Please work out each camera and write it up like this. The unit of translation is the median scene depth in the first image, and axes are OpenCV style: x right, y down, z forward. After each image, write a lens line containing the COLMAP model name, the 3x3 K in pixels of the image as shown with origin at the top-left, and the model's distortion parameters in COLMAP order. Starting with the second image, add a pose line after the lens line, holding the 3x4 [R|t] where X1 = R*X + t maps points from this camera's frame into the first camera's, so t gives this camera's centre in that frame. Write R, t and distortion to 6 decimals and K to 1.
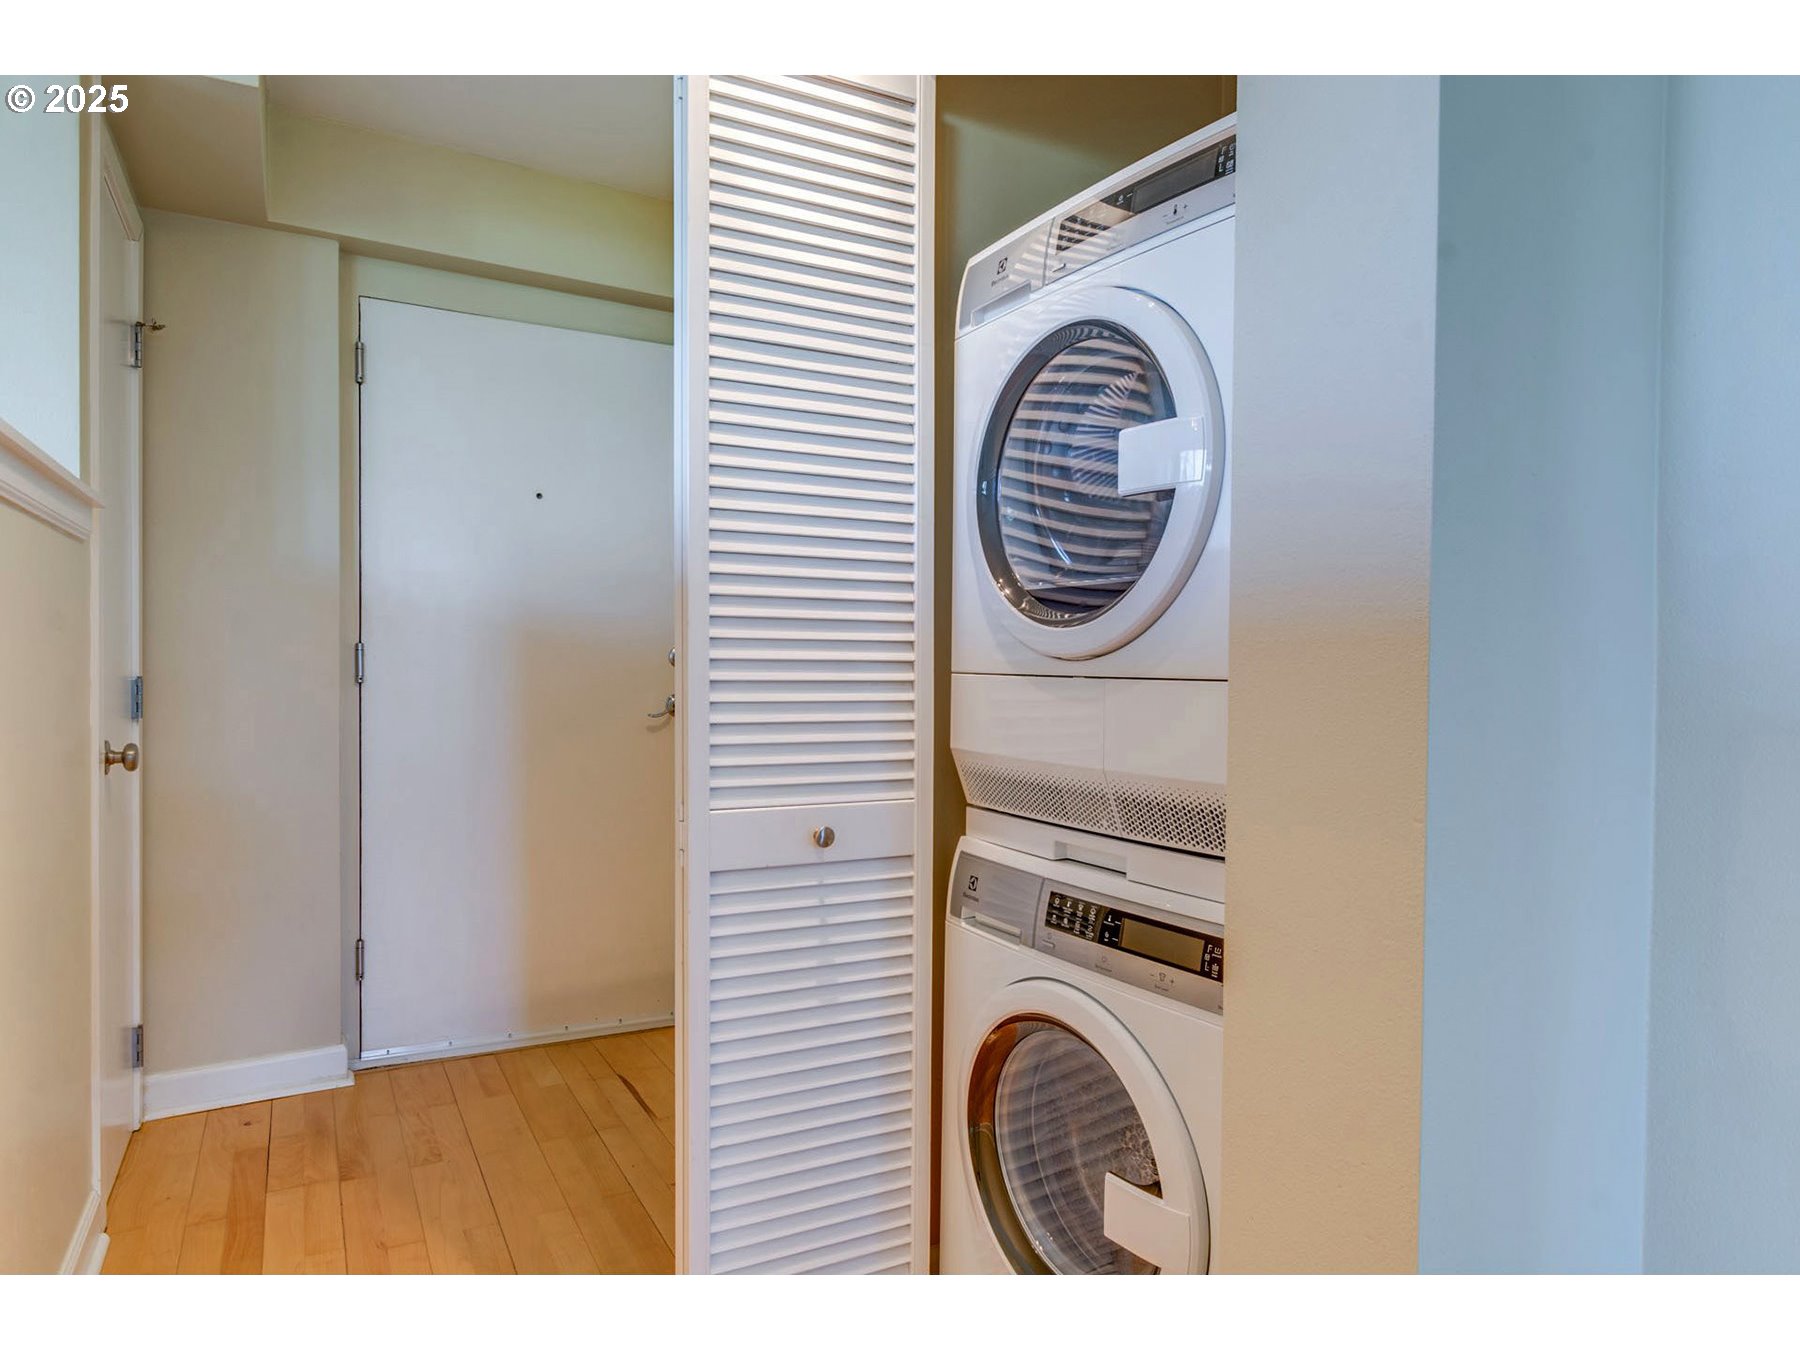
lens RADIAL K [[1072.4, 0, 905.1], [0, 1072.4, 680.0], [0, 0, 1]] dist [0.001105, -0.001213]
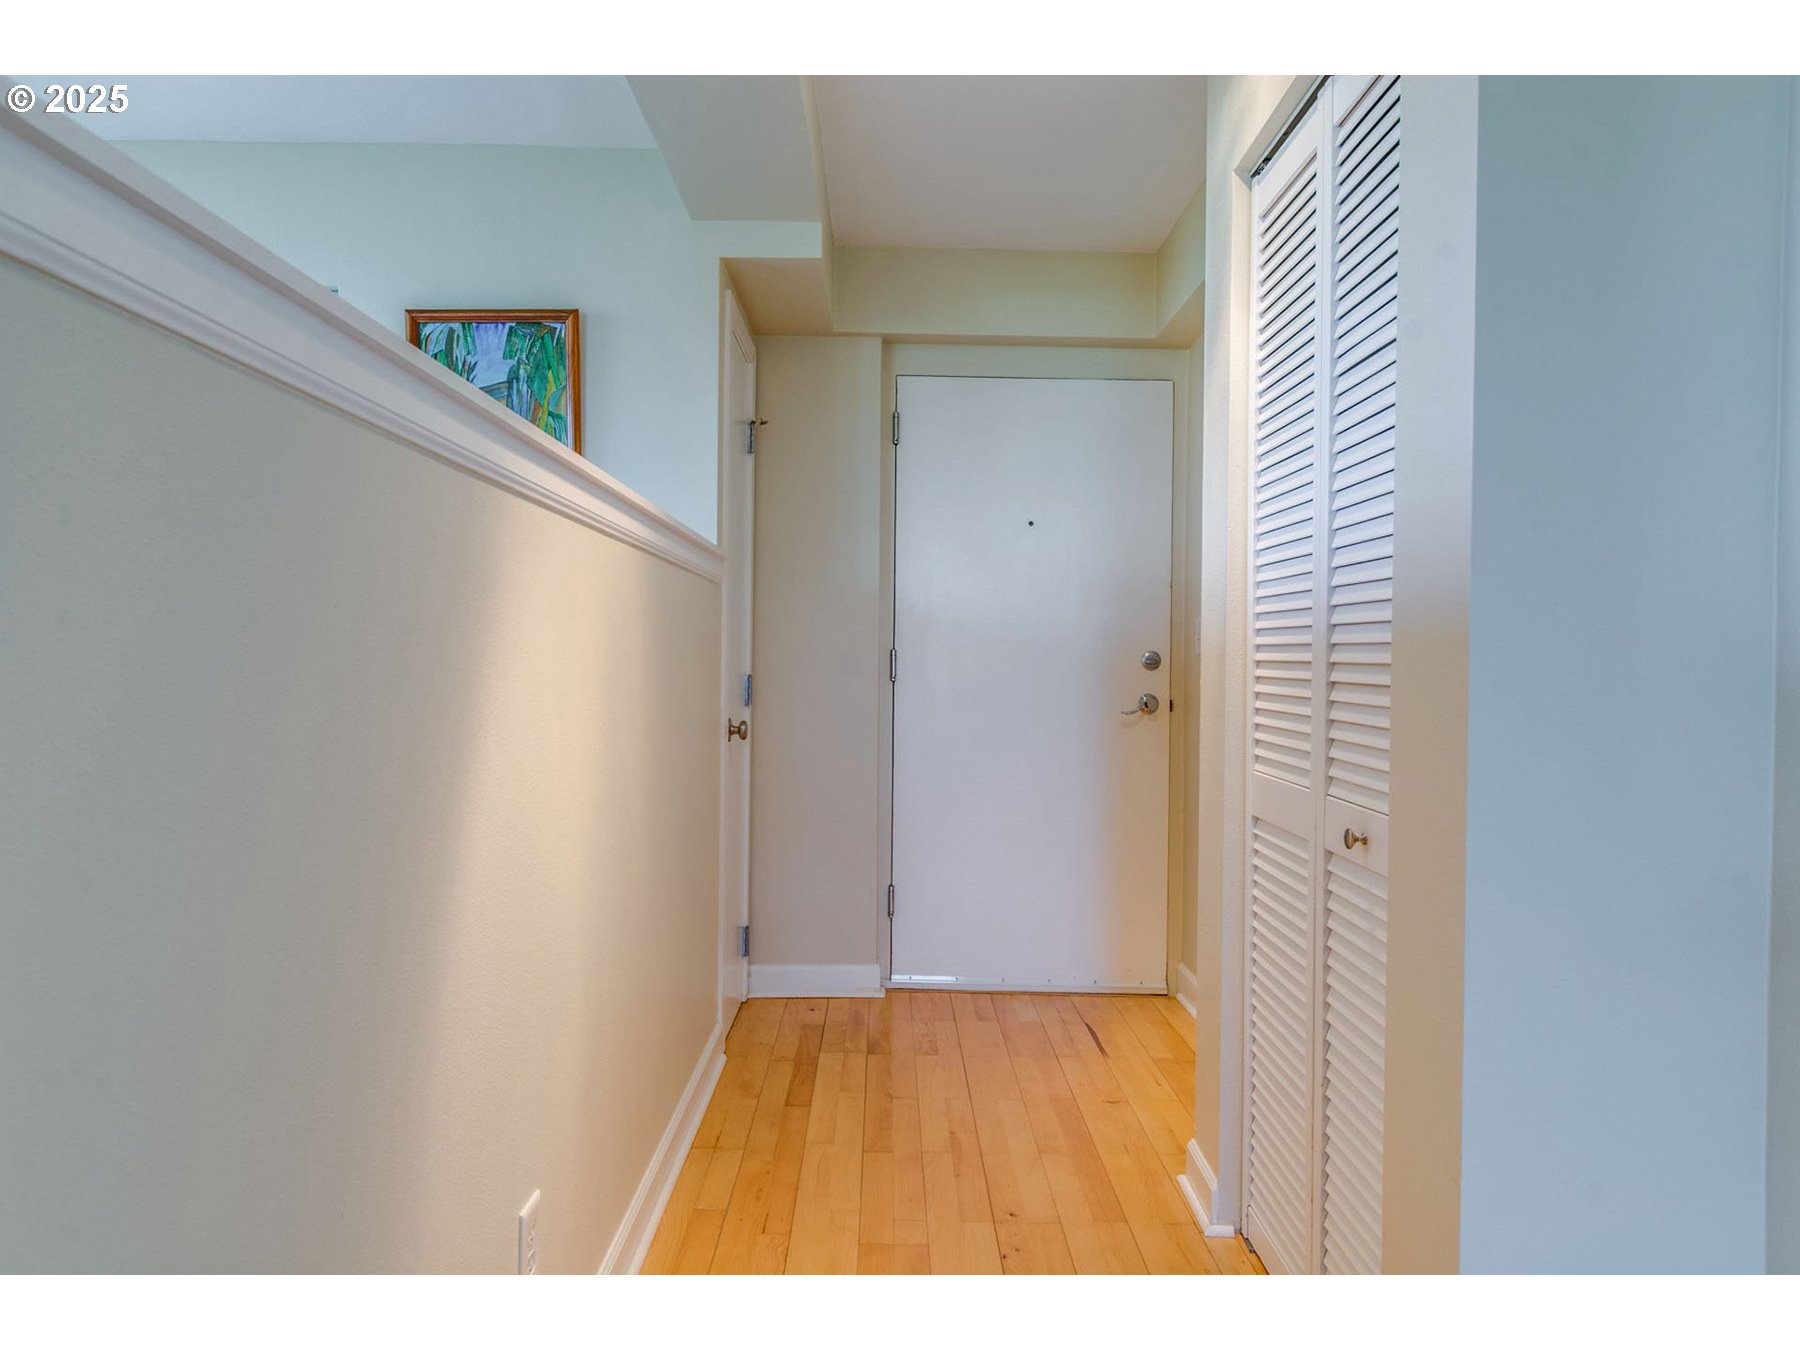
lens RADIAL K [[1238.5, 0, 903.1], [0, 1238.5, 674.6], [0, 0, 1]] dist [-0.002508, -0.001487]
pose [[0.874643, 0.004881, -0.484743, 0.235823], [-0.011036, 0.999891, -0.009844, 0.010381], [0.484641, 0.013959, 0.874602, -0.304819]]
